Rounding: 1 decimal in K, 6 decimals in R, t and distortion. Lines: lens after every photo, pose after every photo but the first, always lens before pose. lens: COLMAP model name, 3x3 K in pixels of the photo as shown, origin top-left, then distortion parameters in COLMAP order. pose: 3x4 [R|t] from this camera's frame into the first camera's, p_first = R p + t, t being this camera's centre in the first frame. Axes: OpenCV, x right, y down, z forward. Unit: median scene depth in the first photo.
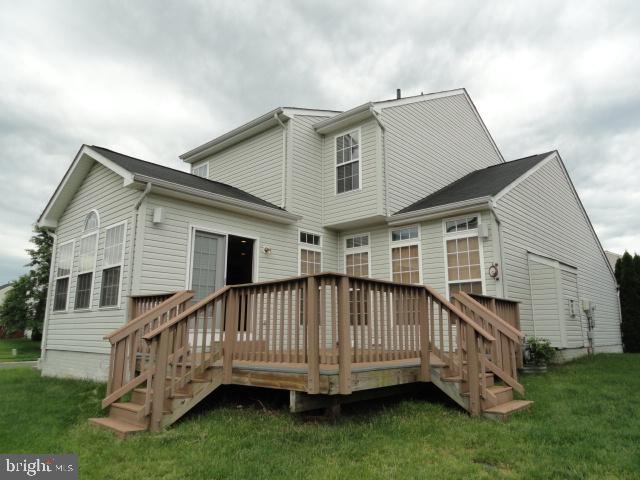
lens RADIAL K [[450.2, 0, 320.1], [0, 450.2, 239.4], [0, 0, 1]] dist [0.001466, 0.000036]
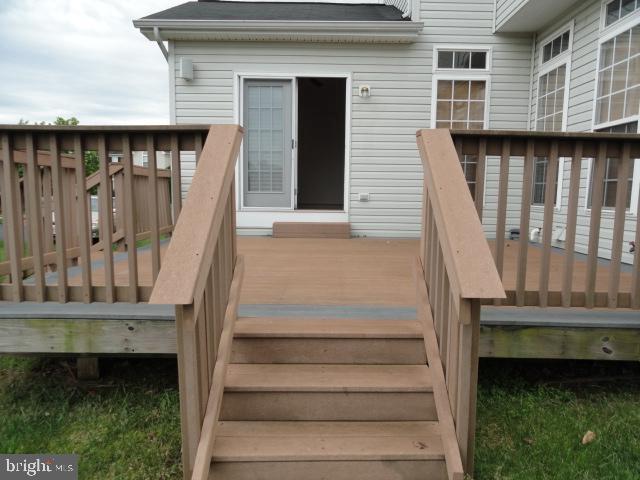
lens RADIAL K [[444.0, 0, 320.4], [0, 444.0, 241.1], [0, 0, 1]] dist [0.000590, 0.008575]
pose [[0.676281, 0.088131, -0.731352, 0.313213], [0.134627, 0.961310, 0.240332, 0.065021], [0.724237, -0.260992, 0.638251, 0.441827]]
